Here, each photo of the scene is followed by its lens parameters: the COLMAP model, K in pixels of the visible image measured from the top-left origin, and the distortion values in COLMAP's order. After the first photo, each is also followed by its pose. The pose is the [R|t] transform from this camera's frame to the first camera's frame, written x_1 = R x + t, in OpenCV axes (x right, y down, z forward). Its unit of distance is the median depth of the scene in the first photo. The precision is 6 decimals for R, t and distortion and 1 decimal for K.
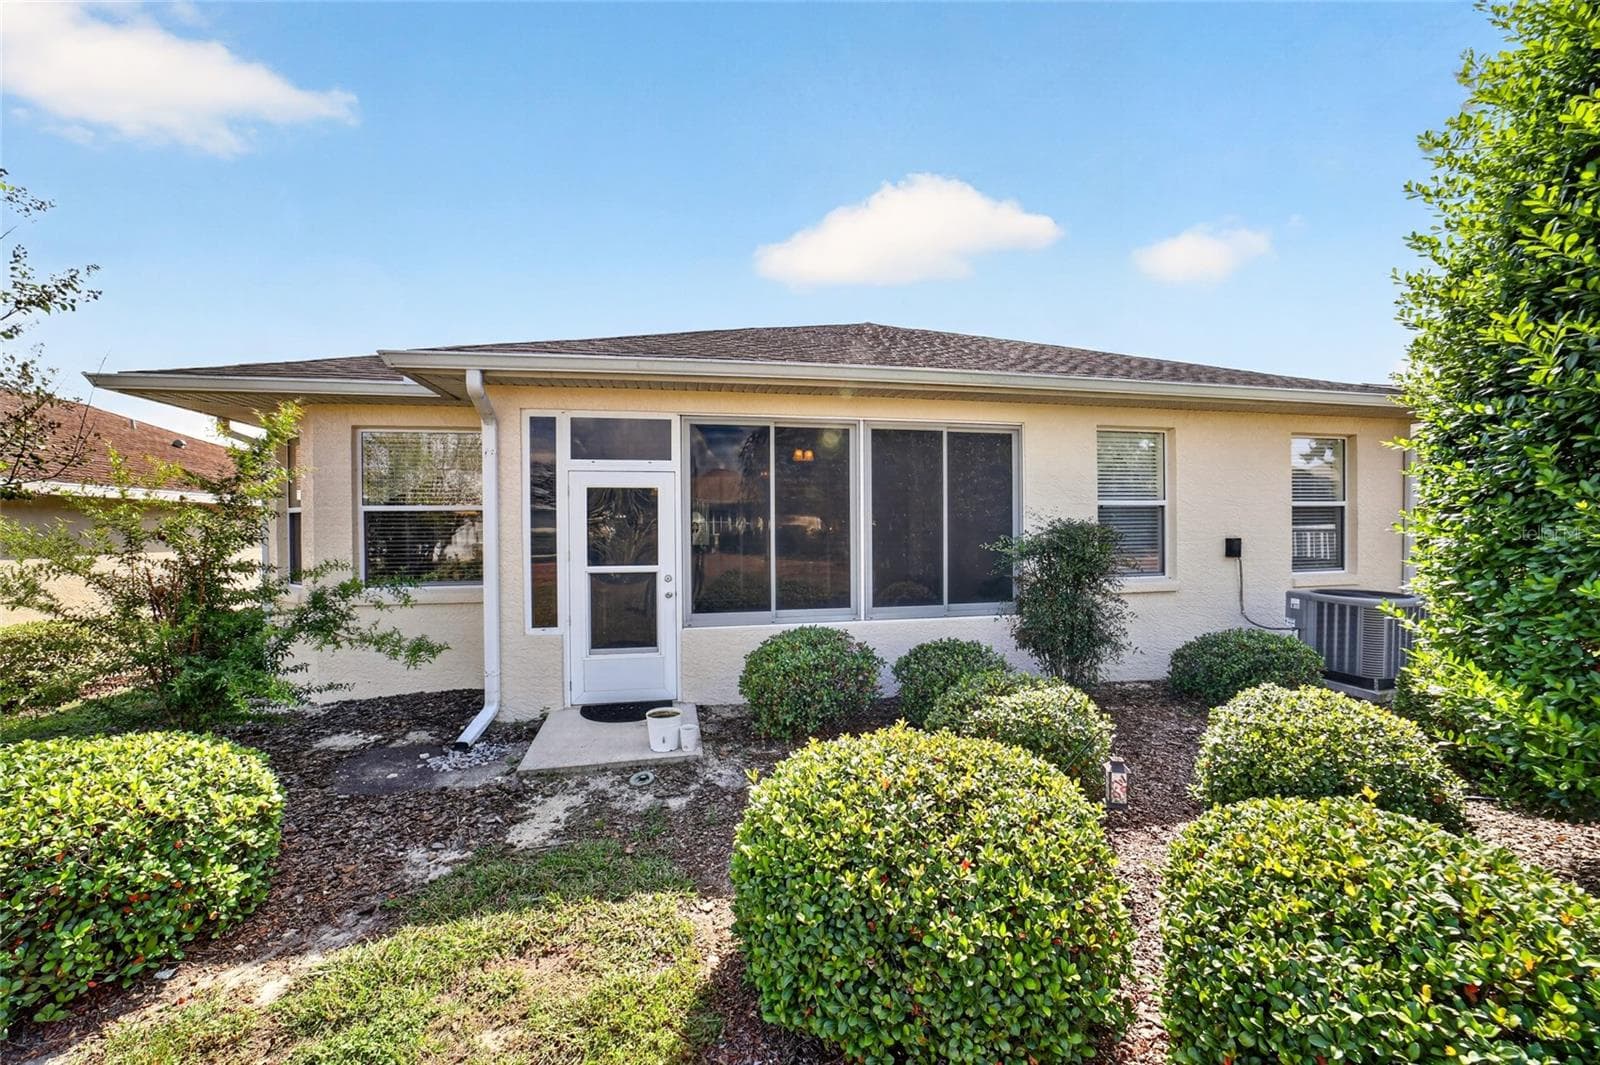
lens RADIAL K [[629.2, 0, 801.4], [0, 629.2, 524.8], [0, 0, 1]] dist [-0.024758, 0.003295]
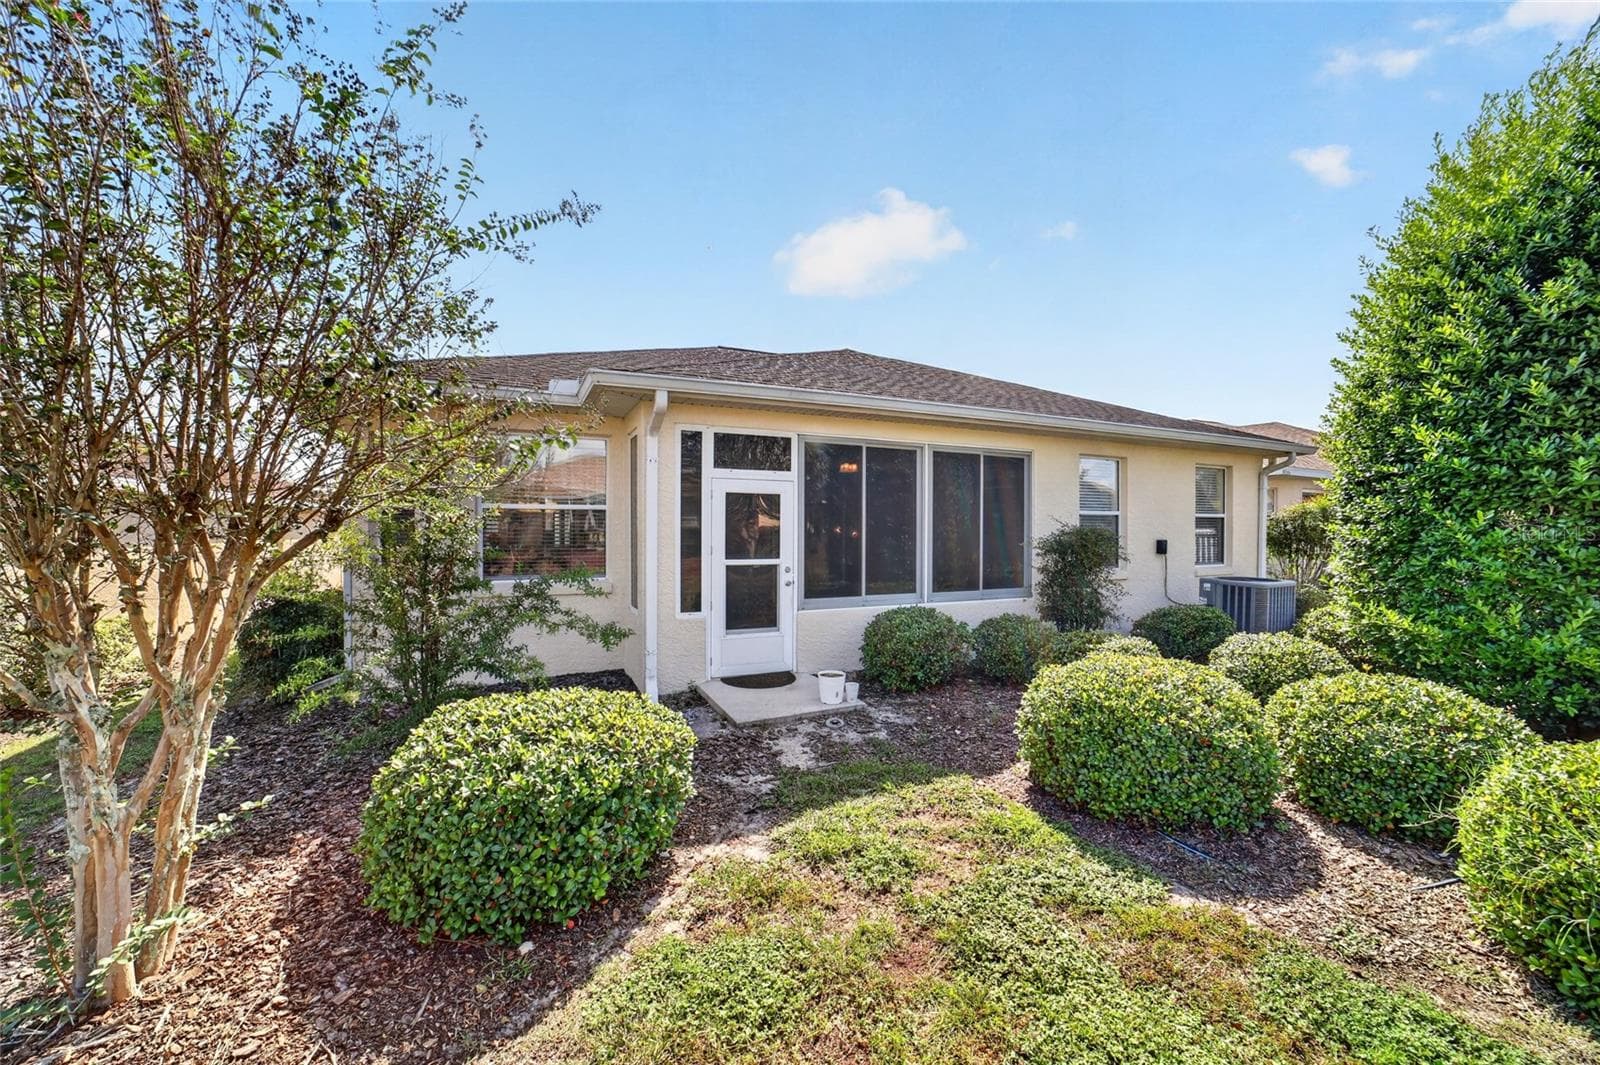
lens RADIAL K [[629.2, 0, 811.2], [0, 629.2, 521.8], [0, 0, 1]] dist [-0.024758, 0.003295]
pose [[0.972186, 0.013707, 0.233810, -0.462954], [-0.011924, 0.999888, -0.009038, 0.004368], [-0.233908, 0.005999, 0.972240, -0.183981]]
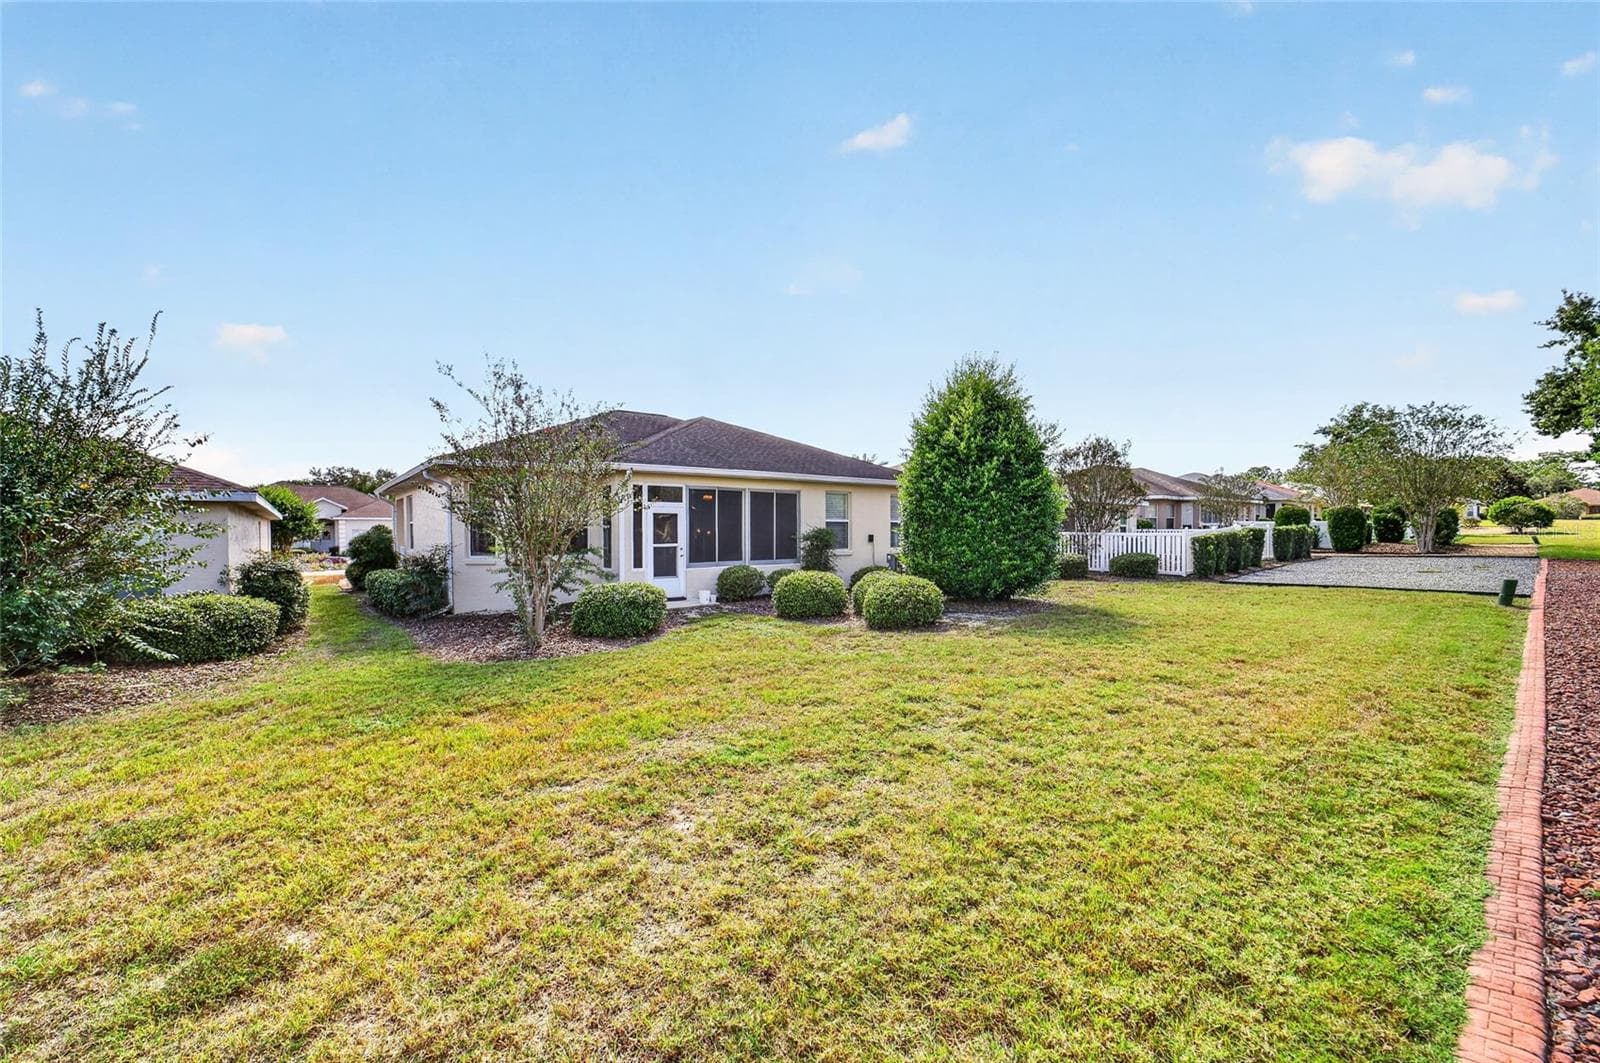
lens RADIAL K [[629.2, 0, 804.8], [0, 629.2, 533.6], [0, 0, 1]] dist [-0.024758, 0.003295]
pose [[0.889240, 0.003461, 0.457427, -0.962807], [-0.005795, 0.999976, 0.003700, 0.011437], [-0.457404, -0.005941, 0.889239, -1.547878]]
